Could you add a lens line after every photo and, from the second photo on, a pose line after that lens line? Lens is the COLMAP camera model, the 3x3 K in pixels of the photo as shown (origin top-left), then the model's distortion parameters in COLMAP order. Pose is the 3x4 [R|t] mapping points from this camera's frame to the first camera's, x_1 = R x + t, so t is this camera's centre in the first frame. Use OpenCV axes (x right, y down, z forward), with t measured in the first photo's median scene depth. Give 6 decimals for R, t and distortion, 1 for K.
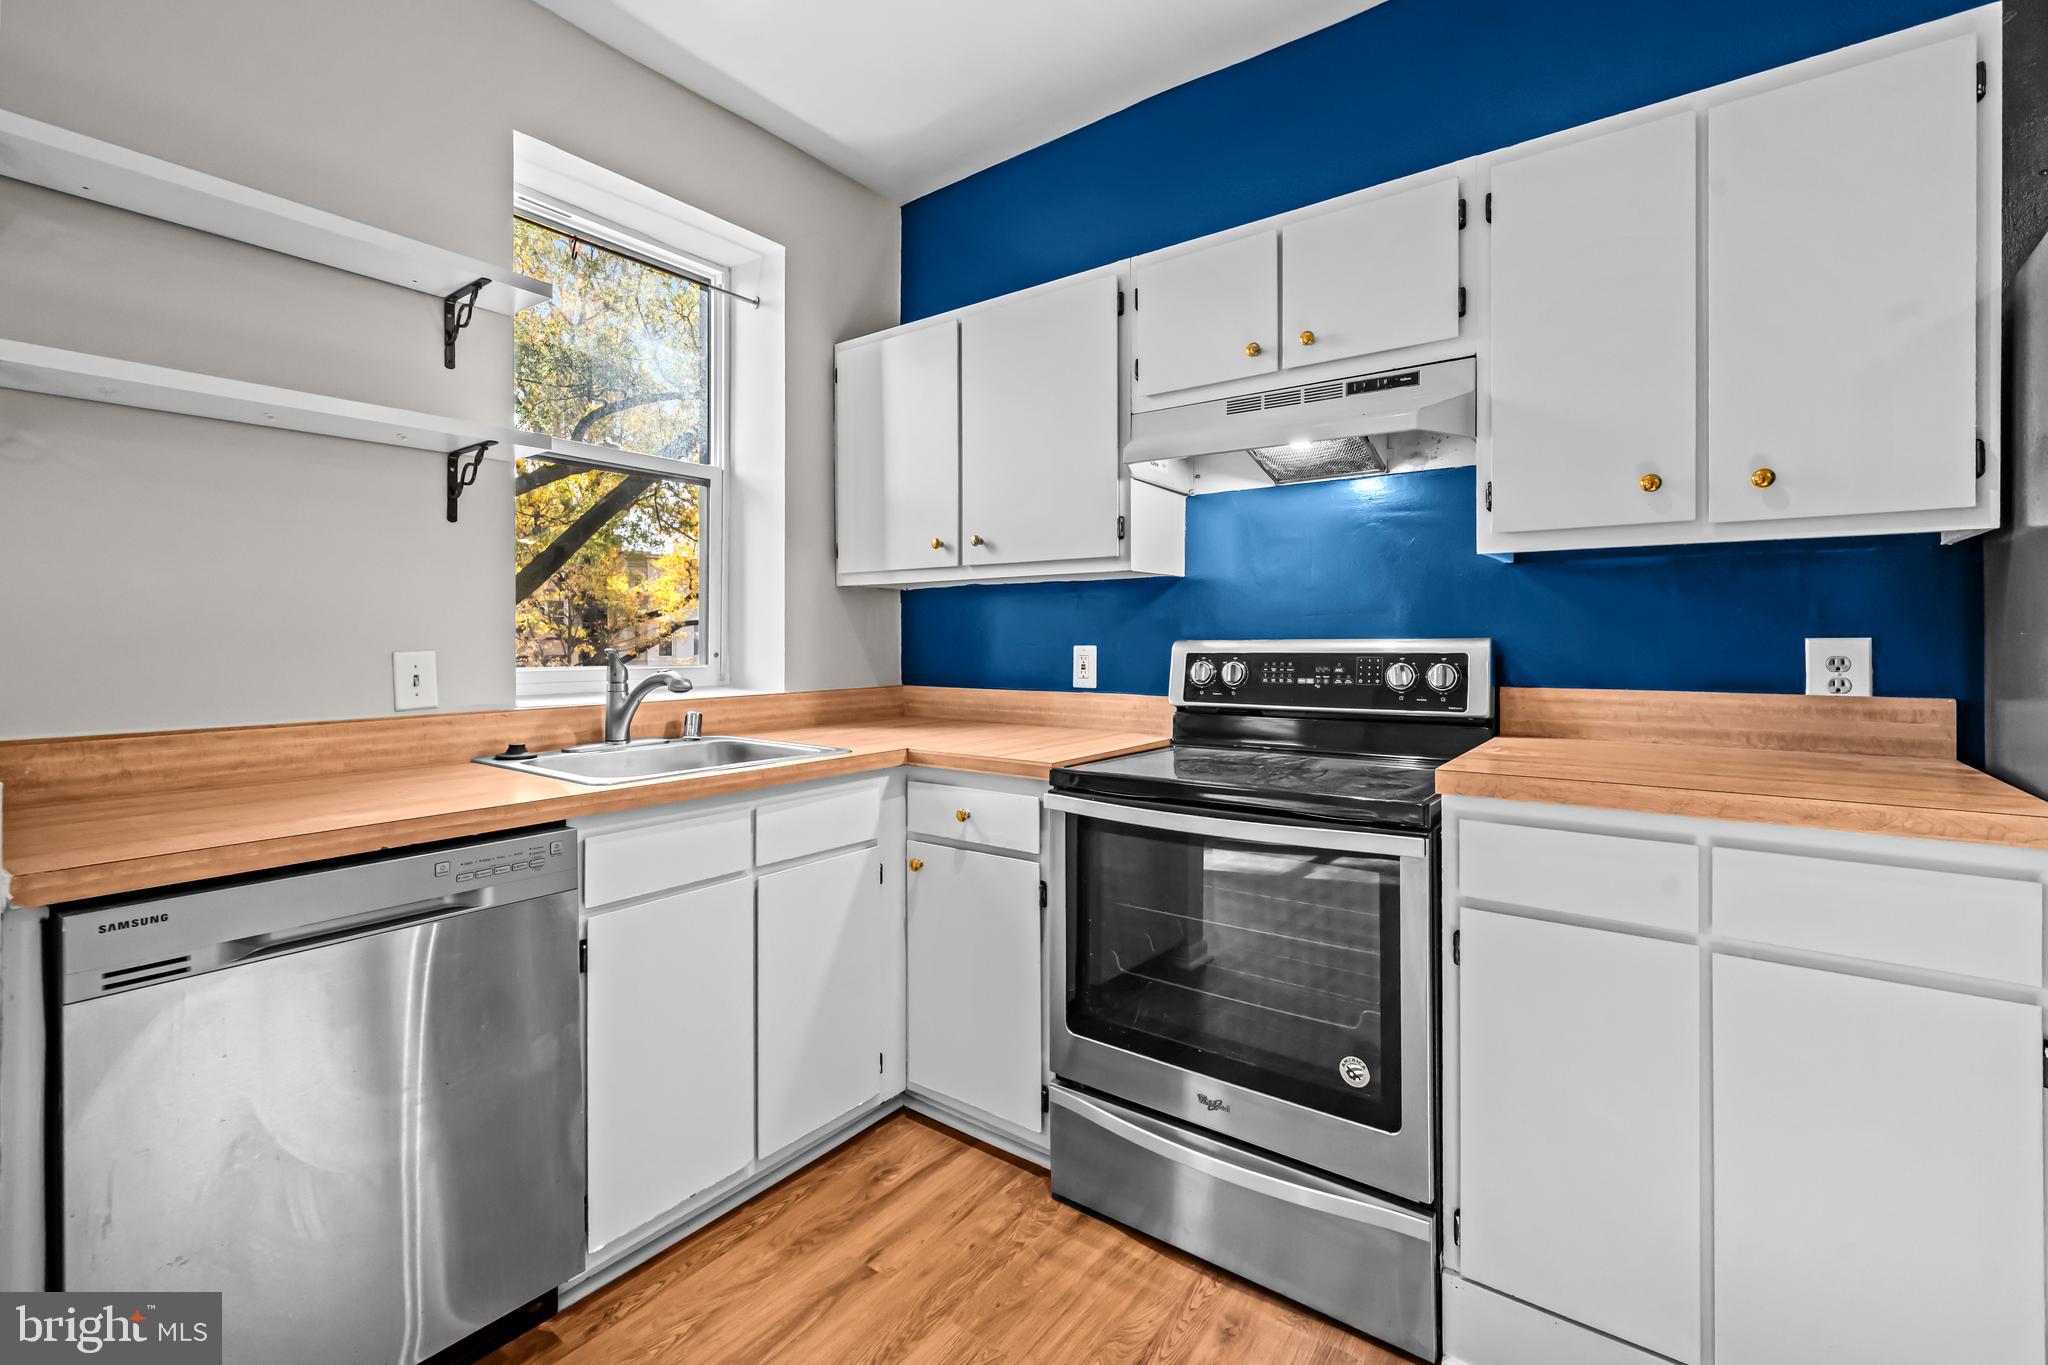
lens RADIAL K [[877.4, 0, 1050.5], [0, 877.4, 634.9], [0, 0, 1]] dist [-0.002757, -0.000152]
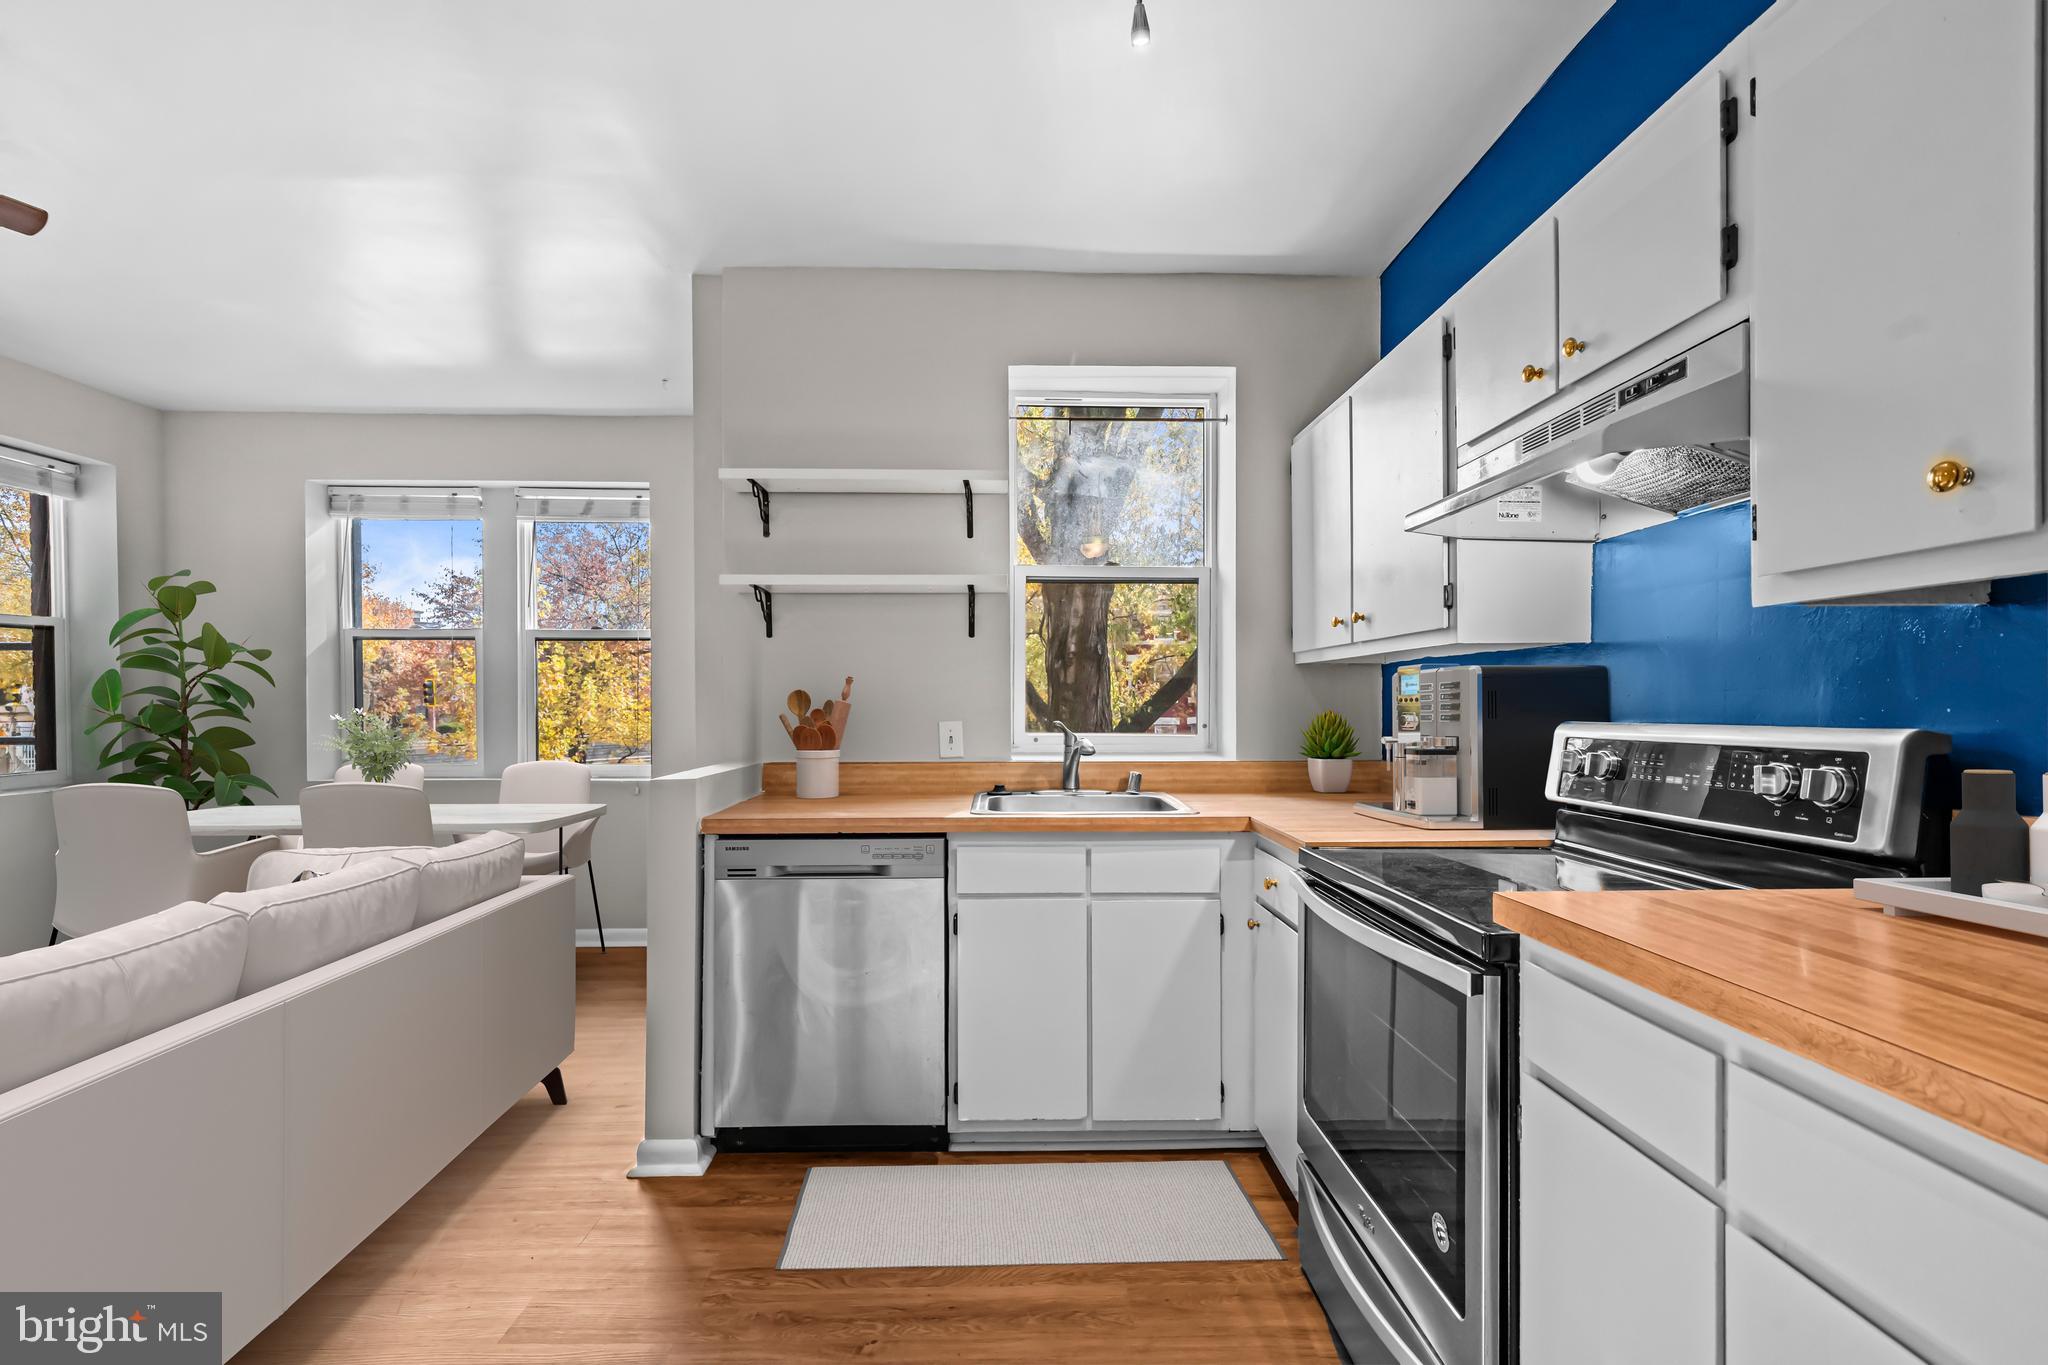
lens RADIAL K [[877.4, 0, 1018.3], [0, 877.4, 700.2], [0, 0, 1]] dist [-0.002757, -0.000152]
pose [[0.619011, -0.001653, -0.785381, 0.581817], [0.003171, 0.999995, 0.000394, -0.019102], [0.785376, -0.002734, 0.619013, 0.109006]]
